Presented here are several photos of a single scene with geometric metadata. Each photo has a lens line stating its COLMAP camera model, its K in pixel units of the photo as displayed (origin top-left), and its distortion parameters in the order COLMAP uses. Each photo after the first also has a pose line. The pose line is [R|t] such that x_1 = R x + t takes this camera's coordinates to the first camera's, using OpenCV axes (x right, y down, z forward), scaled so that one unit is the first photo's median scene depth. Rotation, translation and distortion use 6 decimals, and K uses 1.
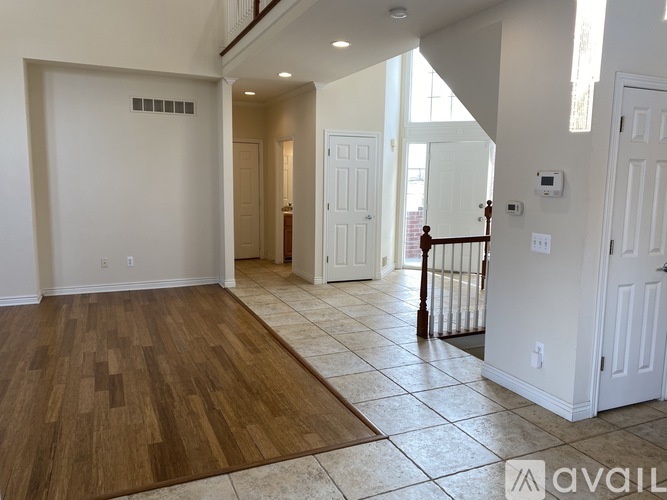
lens RADIAL K [[512.0, 0, 333.5], [0, 512.0, 250.0], [0, 0, 1]] dist [0.111640, -0.241718]
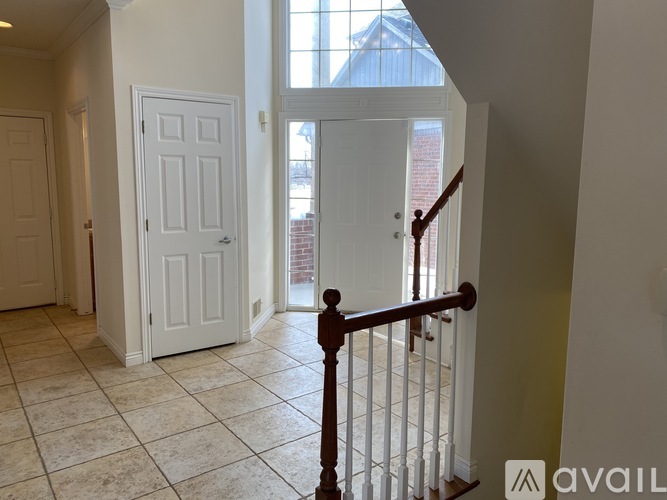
lens RADIAL K [[512.0, 0, 333.5], [0, 512.0, 250.0], [0, 0, 1]] dist [0.111640, -0.241718]
pose [[0.976105, -0.035268, 0.214420, 0.062833], [0.033843, 0.999374, 0.010316, -0.054378], [-0.214649, -0.002813, 0.976687, 0.392095]]
